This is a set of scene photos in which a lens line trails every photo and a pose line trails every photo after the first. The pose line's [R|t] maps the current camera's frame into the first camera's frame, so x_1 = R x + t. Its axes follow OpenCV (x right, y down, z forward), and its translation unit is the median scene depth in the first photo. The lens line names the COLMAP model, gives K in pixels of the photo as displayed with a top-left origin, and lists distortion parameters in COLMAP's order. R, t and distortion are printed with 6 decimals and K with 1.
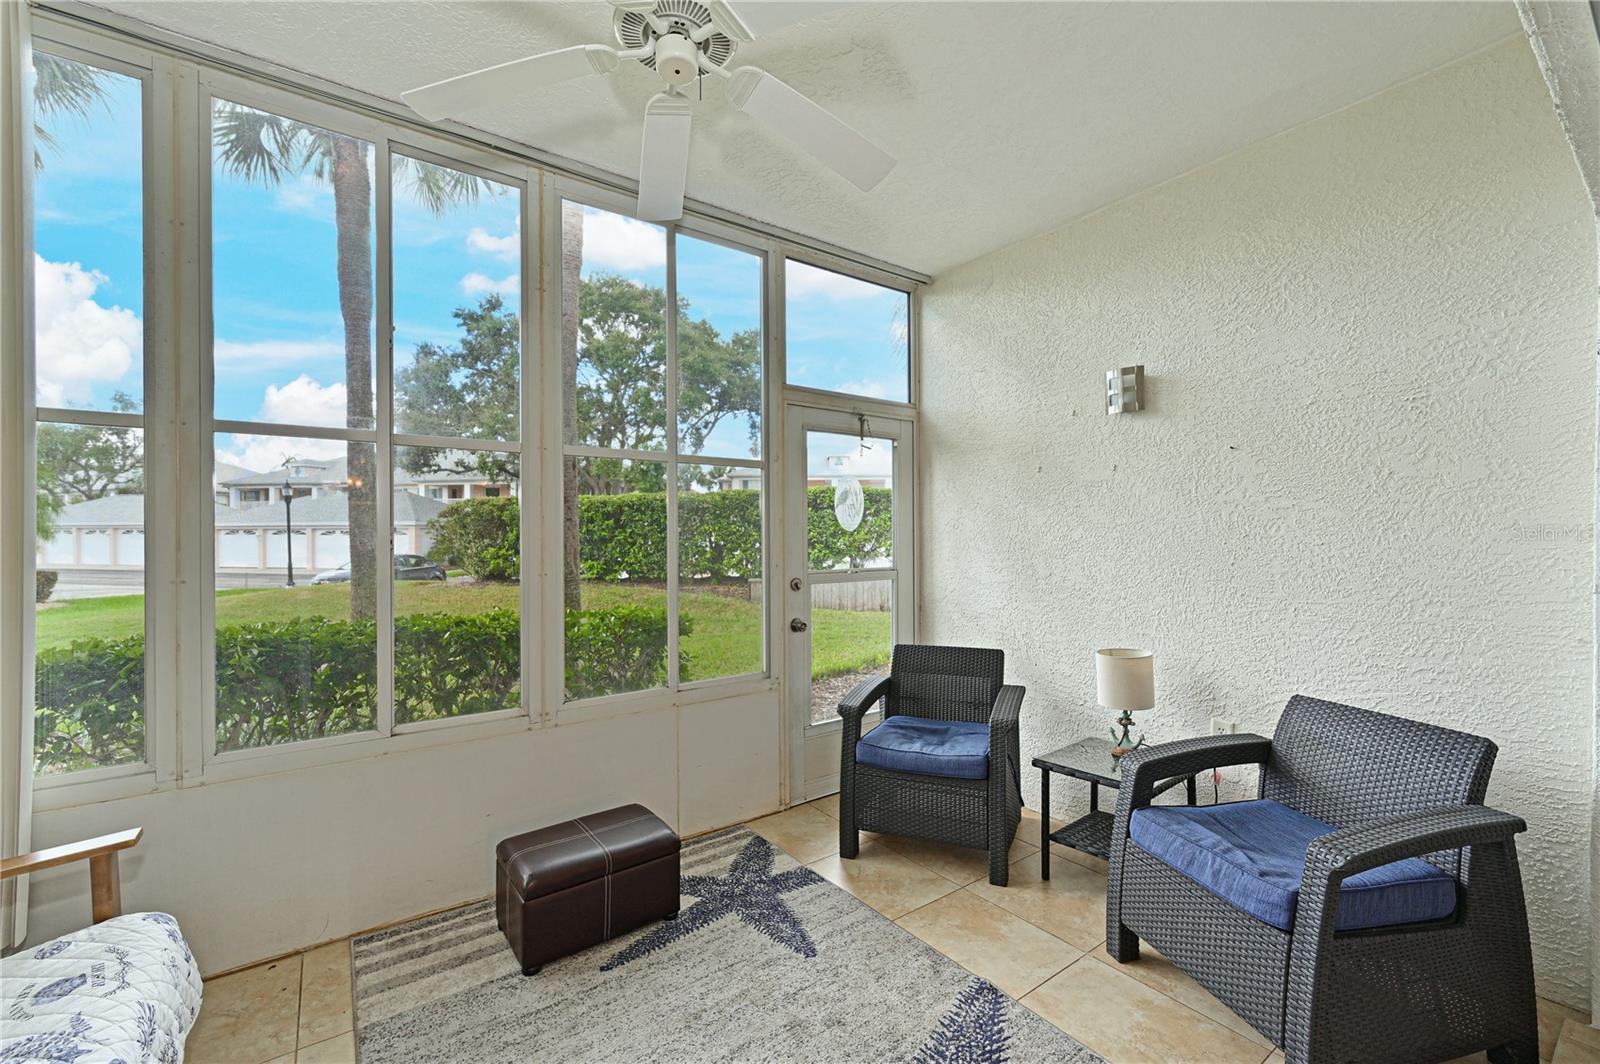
lens RADIAL K [[674.2, 0, 768.1], [0, 674.2, 511.6], [0, 0, 1]] dist [-0.000288, -0.000220]
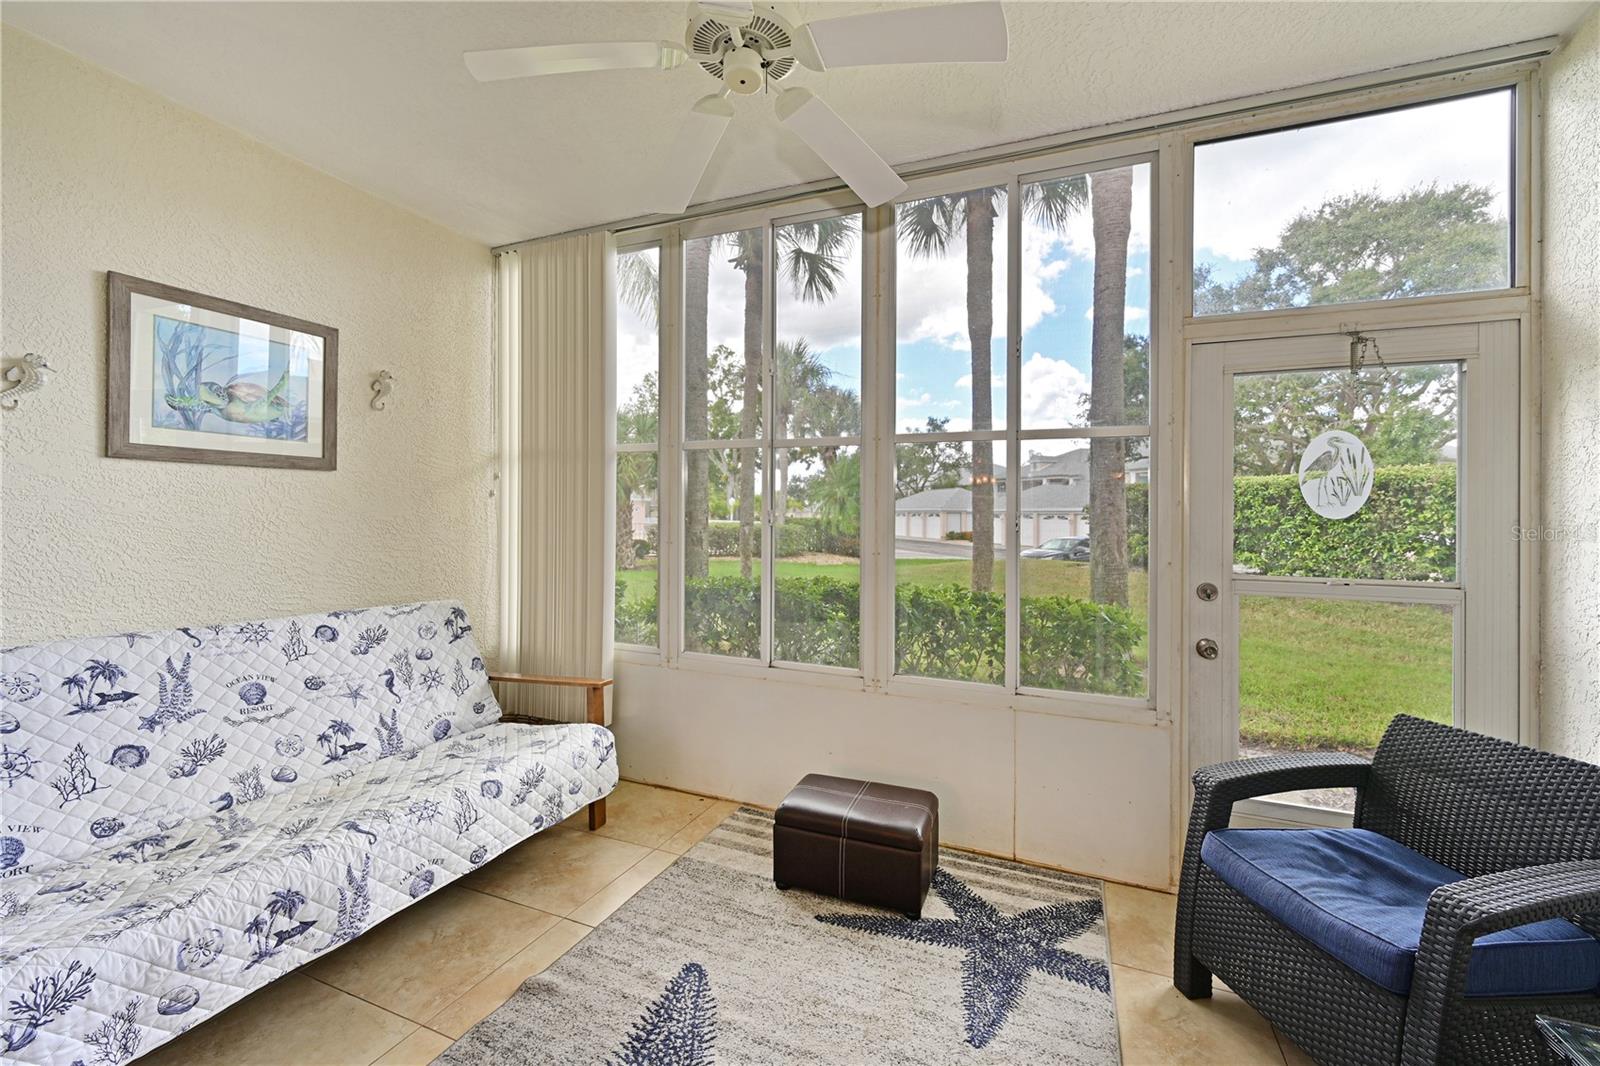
lens RADIAL K [[635.5, 0, 800.2], [0, 635.5, 497.3], [0, 0, 1]] dist [0.000211, 0.000058]
pose [[0.537907, -0.015115, -0.842869, 0.473300], [0.013291, 0.999867, -0.009449, 0.009730], [0.842899, -0.006120, 0.538036, 0.333652]]
